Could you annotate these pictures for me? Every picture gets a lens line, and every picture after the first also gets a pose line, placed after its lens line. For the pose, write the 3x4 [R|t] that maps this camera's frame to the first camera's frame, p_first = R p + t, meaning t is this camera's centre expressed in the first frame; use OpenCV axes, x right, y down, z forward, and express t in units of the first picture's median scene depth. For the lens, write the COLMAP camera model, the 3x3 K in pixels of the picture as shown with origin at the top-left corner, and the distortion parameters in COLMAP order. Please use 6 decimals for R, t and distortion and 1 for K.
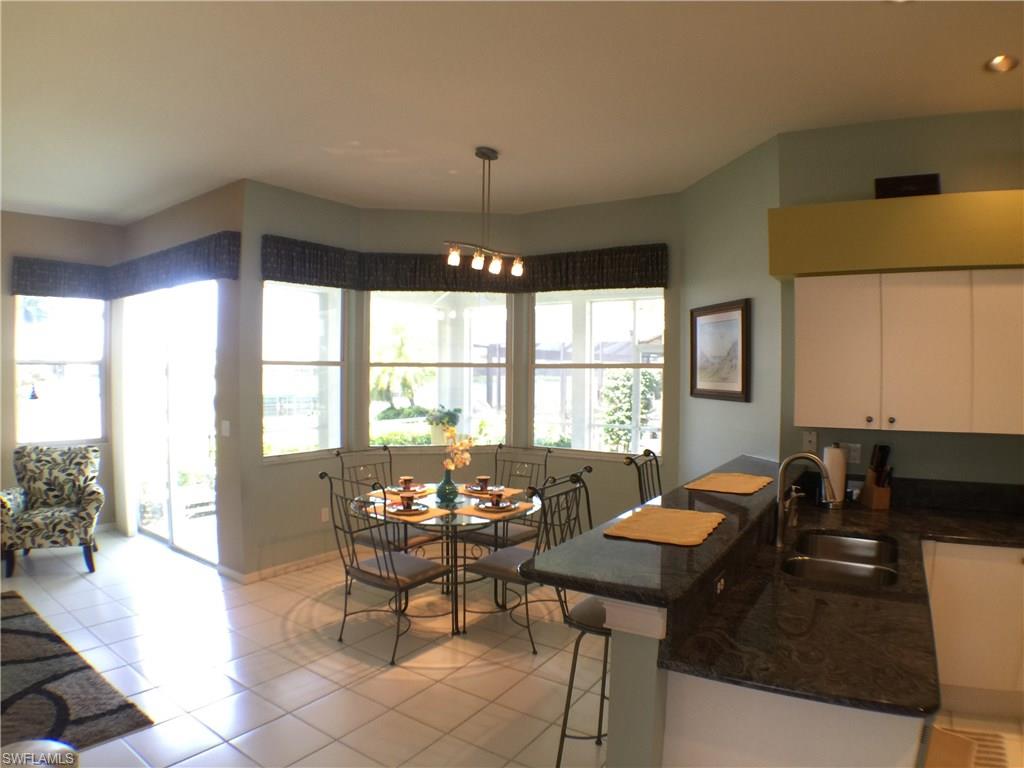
lens RADIAL K [[607.7, 0, 512.0], [0, 607.7, 384.0], [0, 0, 1]] dist [-0.147544, 0.005311]
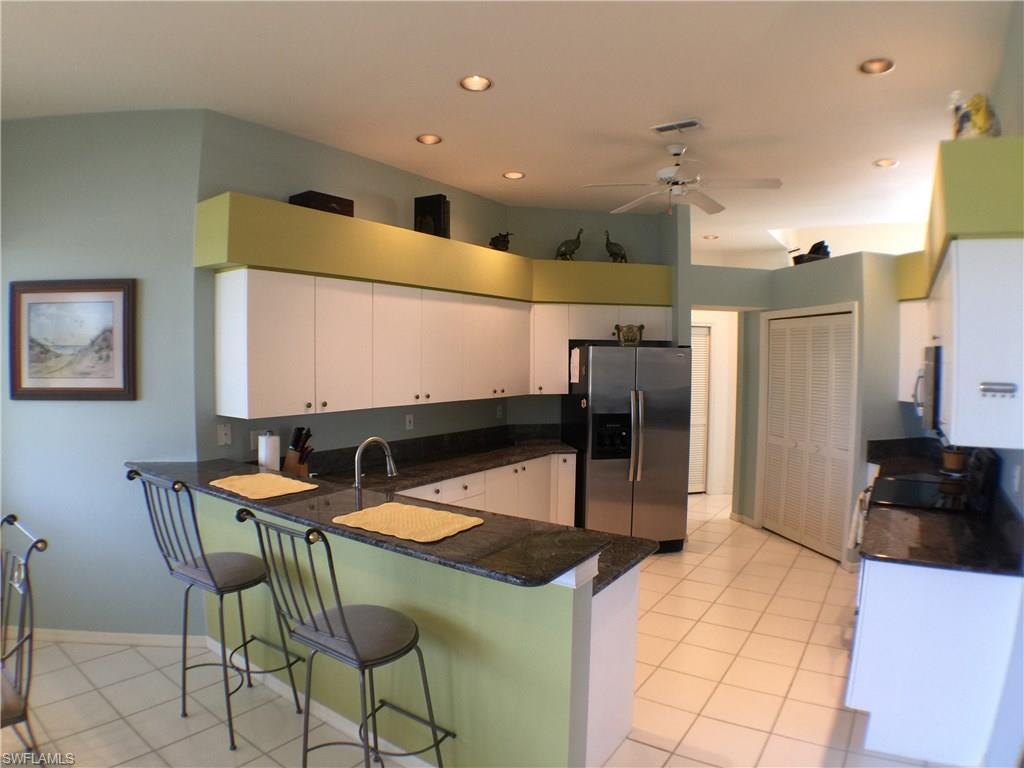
lens RADIAL K [[607.7, 0, 512.0], [0, 607.7, 384.0], [0, 0, 1]] dist [-0.147544, 0.005311]
pose [[0.012713, -0.050395, 0.998648, -0.538325], [0.018642, 0.998568, 0.050153, -0.031025], [-0.999745, 0.017979, 0.013635, 0.585747]]
